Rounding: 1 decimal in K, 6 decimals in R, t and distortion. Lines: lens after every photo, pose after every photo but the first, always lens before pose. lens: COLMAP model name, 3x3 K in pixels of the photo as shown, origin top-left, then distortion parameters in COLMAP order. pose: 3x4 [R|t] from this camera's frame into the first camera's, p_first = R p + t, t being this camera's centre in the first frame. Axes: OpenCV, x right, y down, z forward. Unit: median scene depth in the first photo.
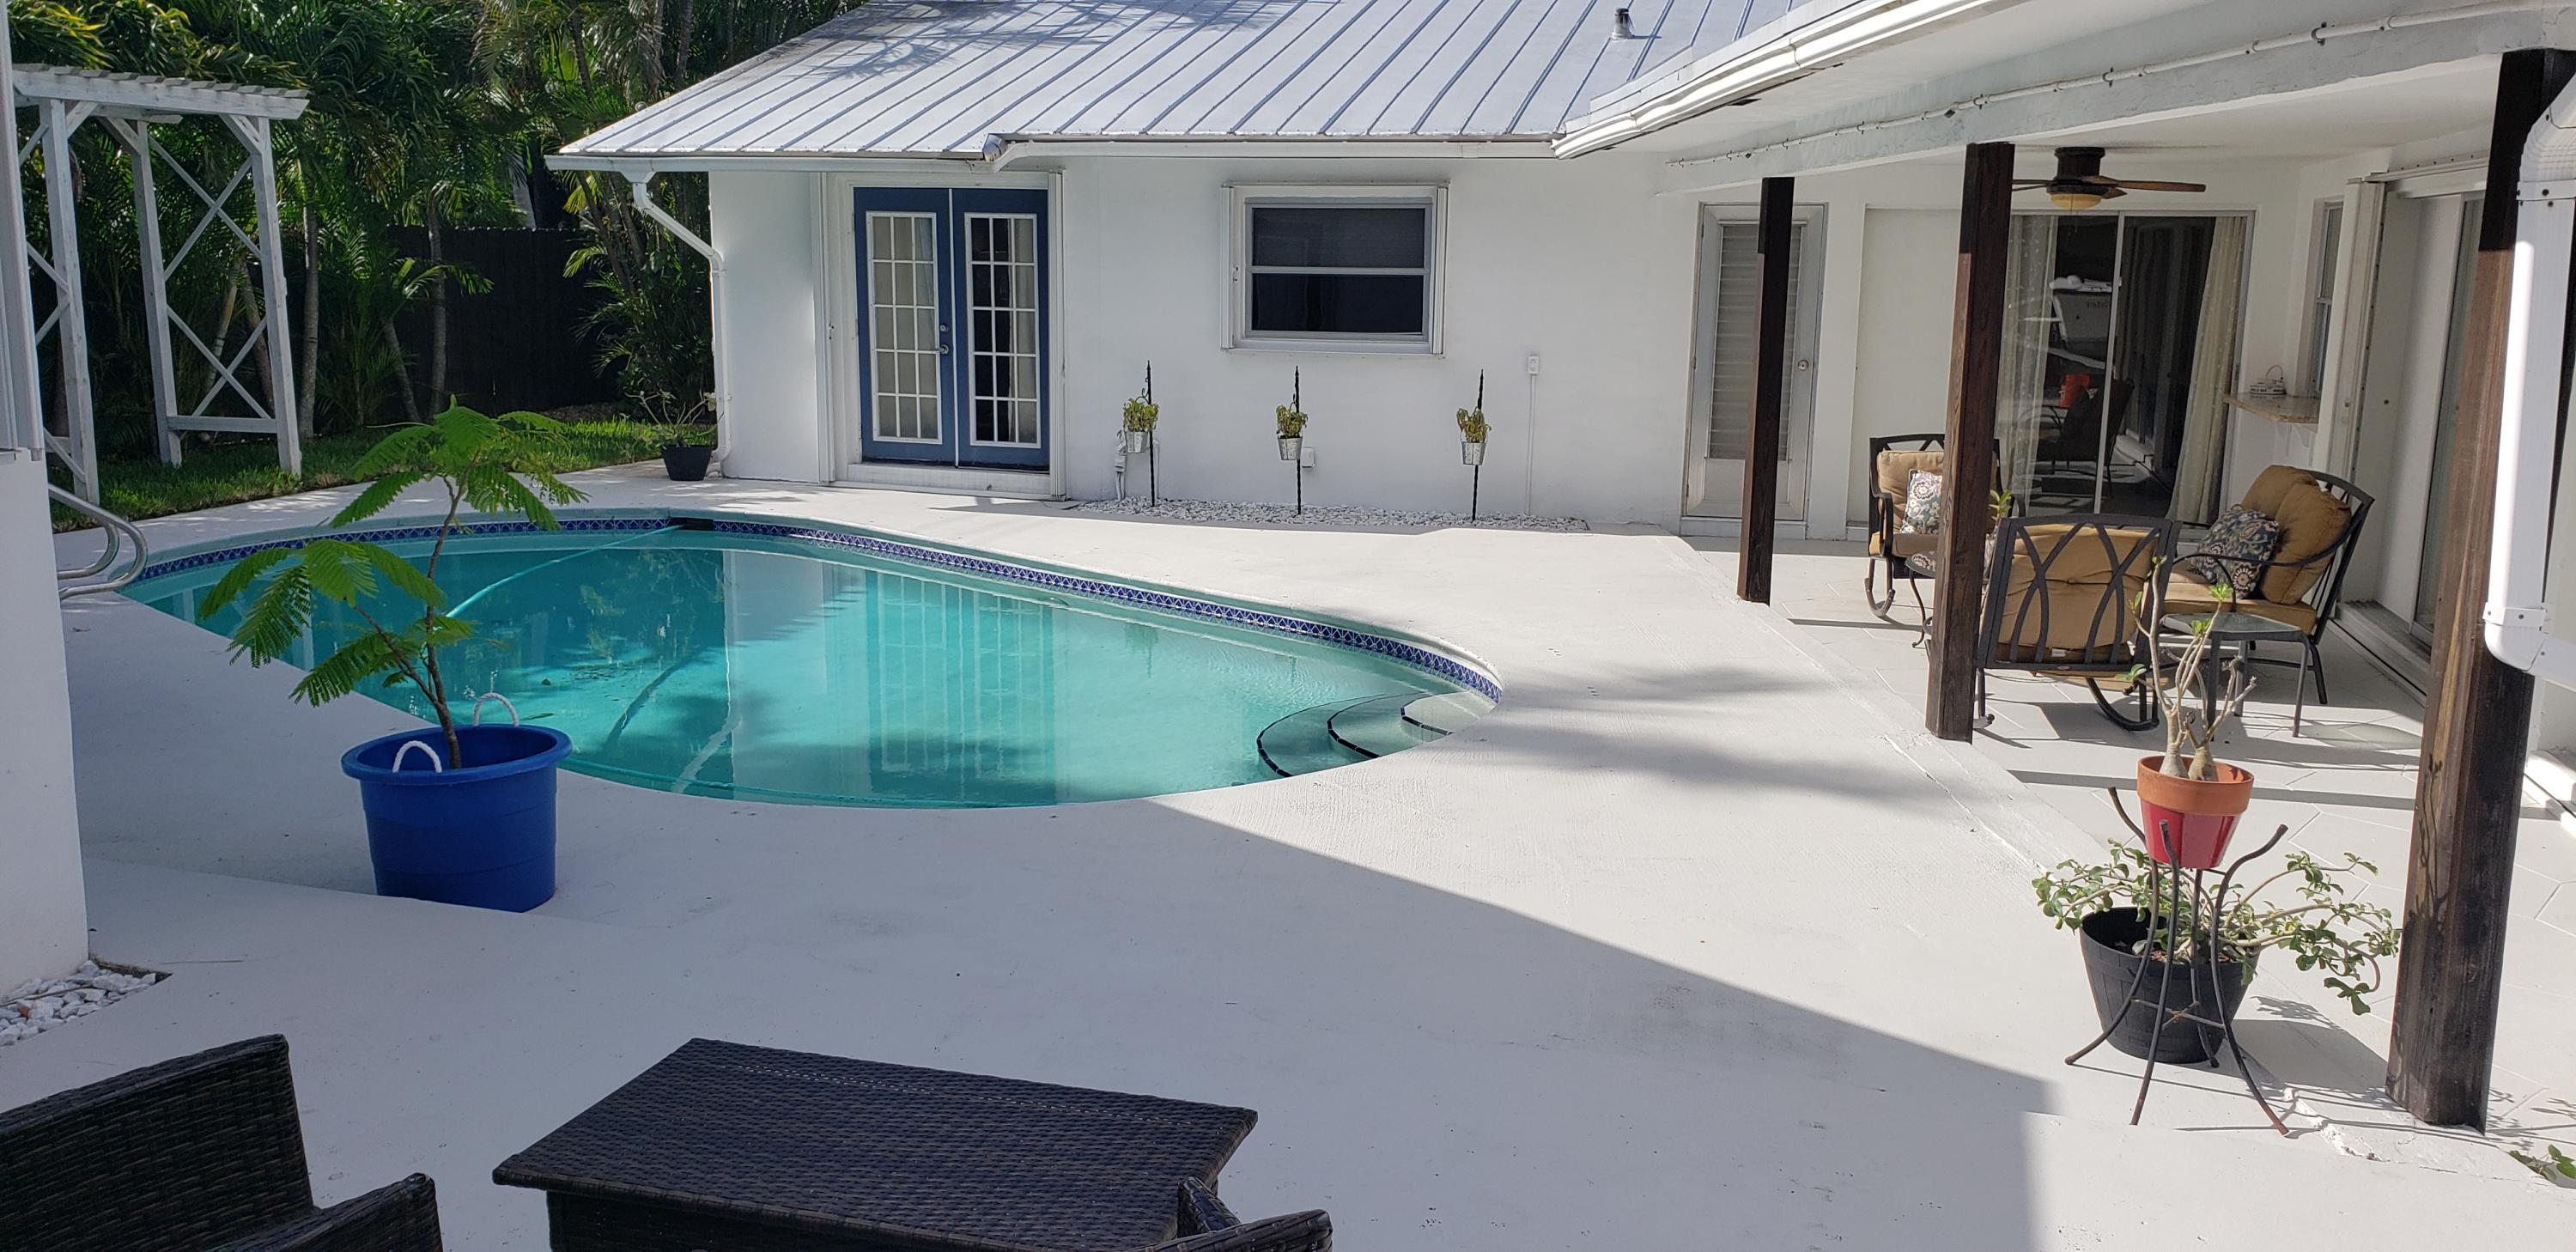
lens RADIAL K [[2004.6, 0, 1349.2], [0, 2004.6, 616.2], [0, 0, 1]] dist [0.226553, -0.303187]
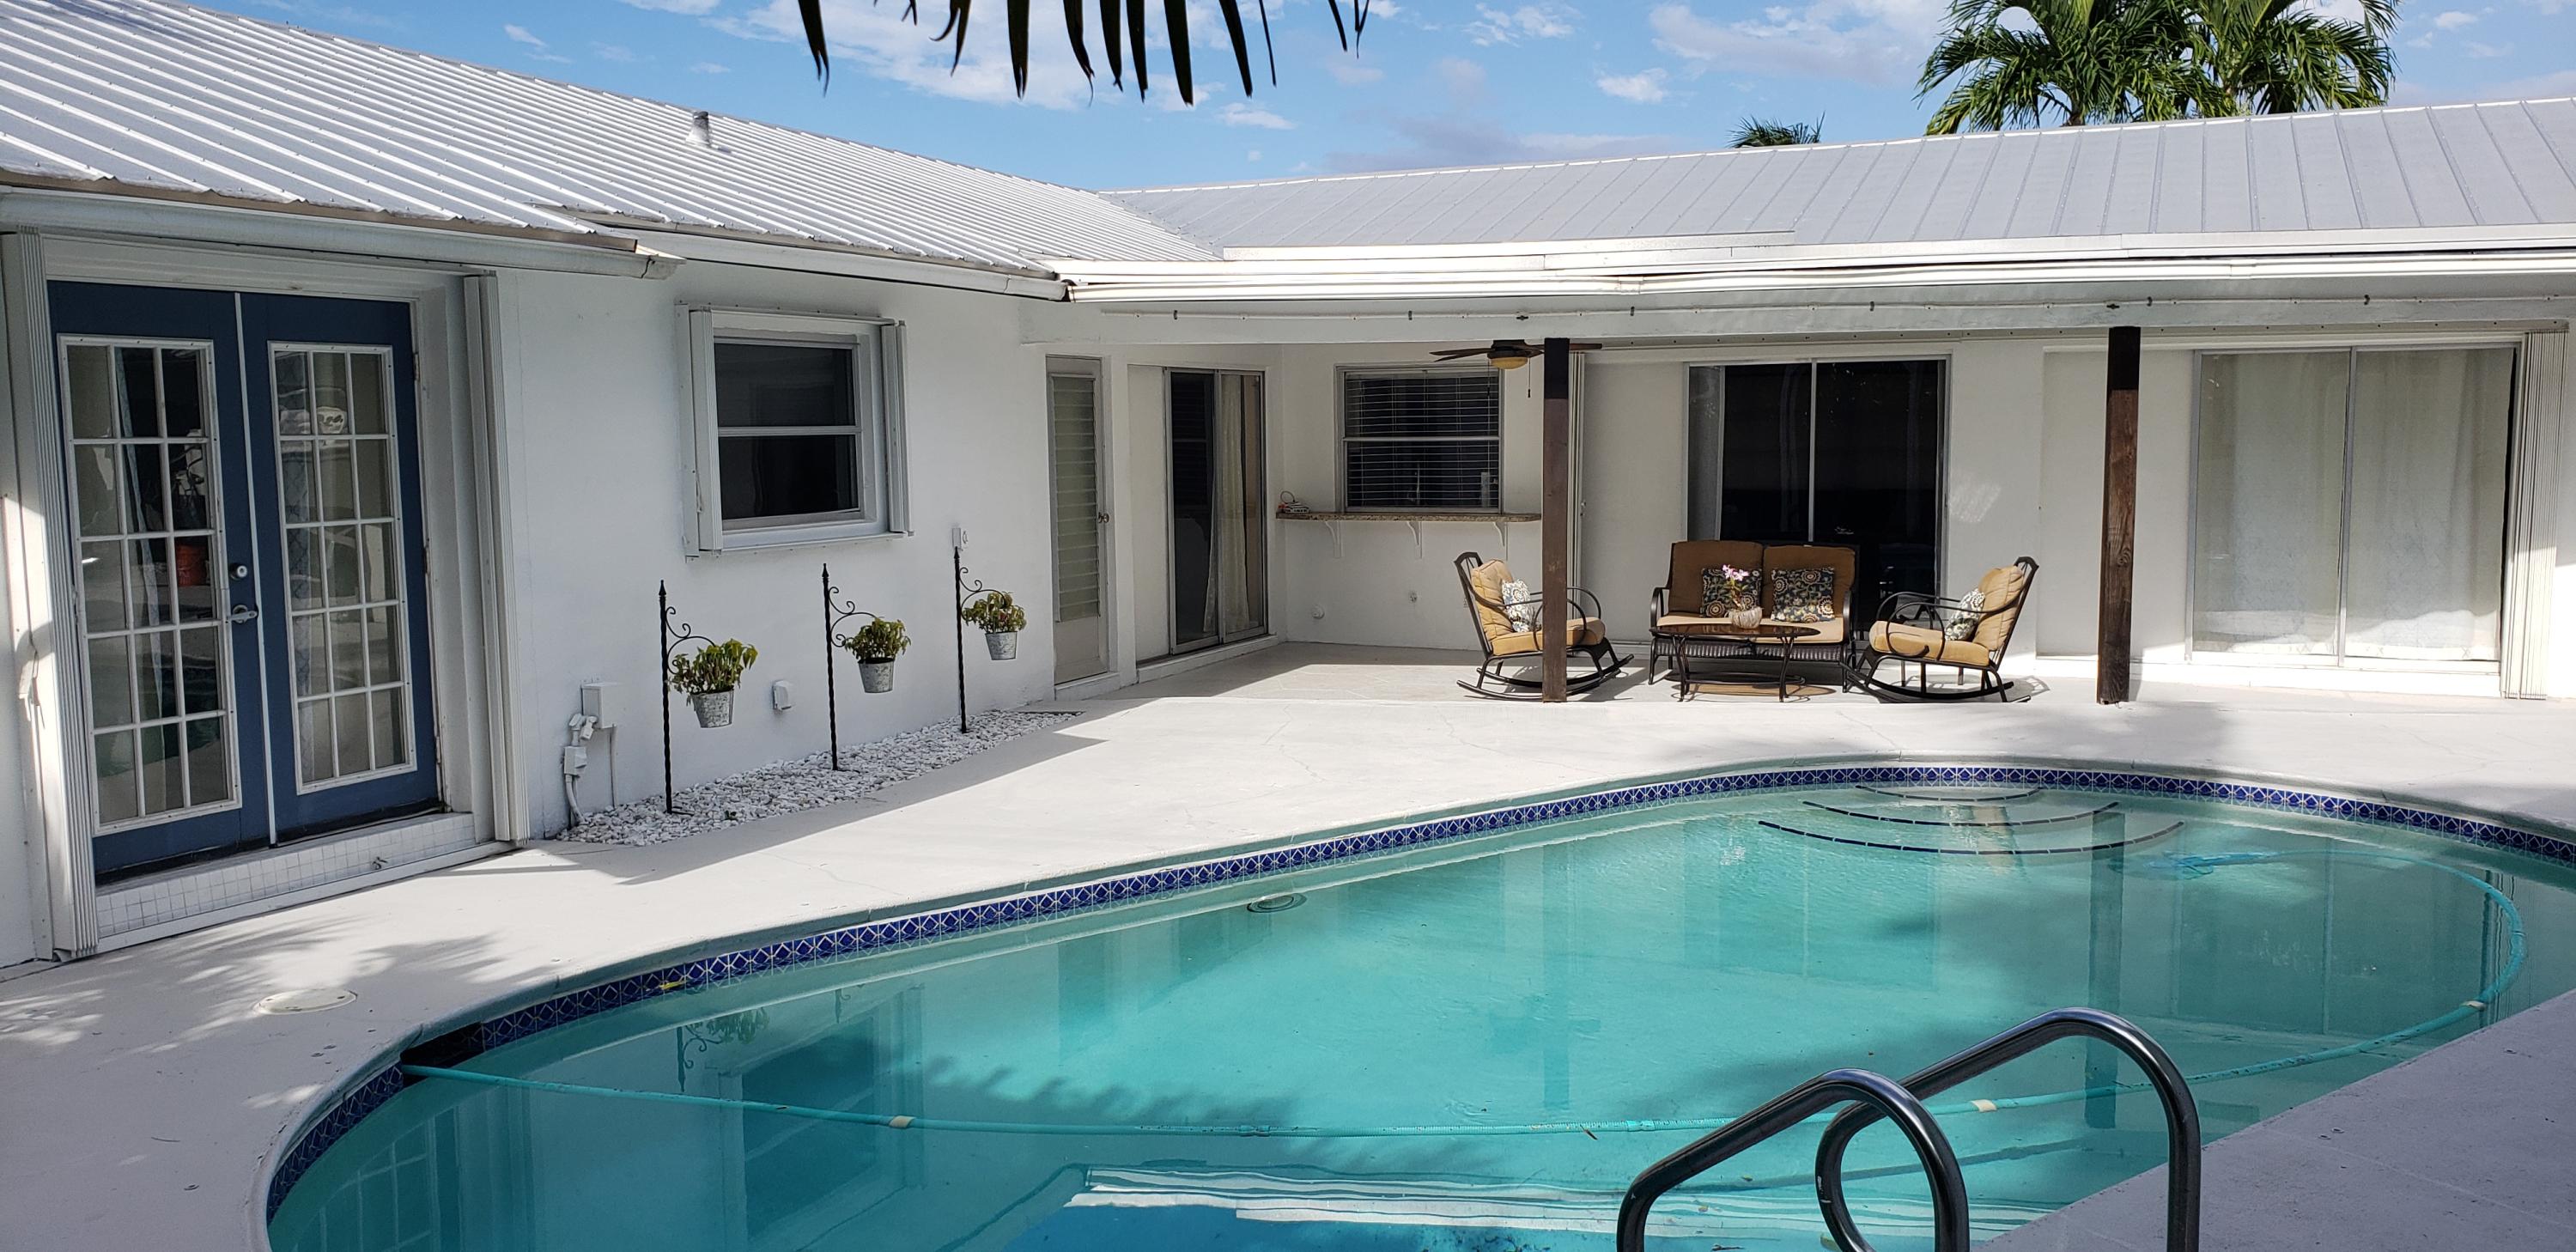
lens RADIAL K [[2004.6, 0, 1349.2], [0, 2004.6, 616.2], [0, 0, 1]] dist [0.226553, -0.303187]
pose [[0.136359, -0.116205, 0.983820, -0.692472], [0.184396, 0.978718, 0.090045, -0.133707], [-0.973347, 0.169134, 0.154885, 0.697677]]
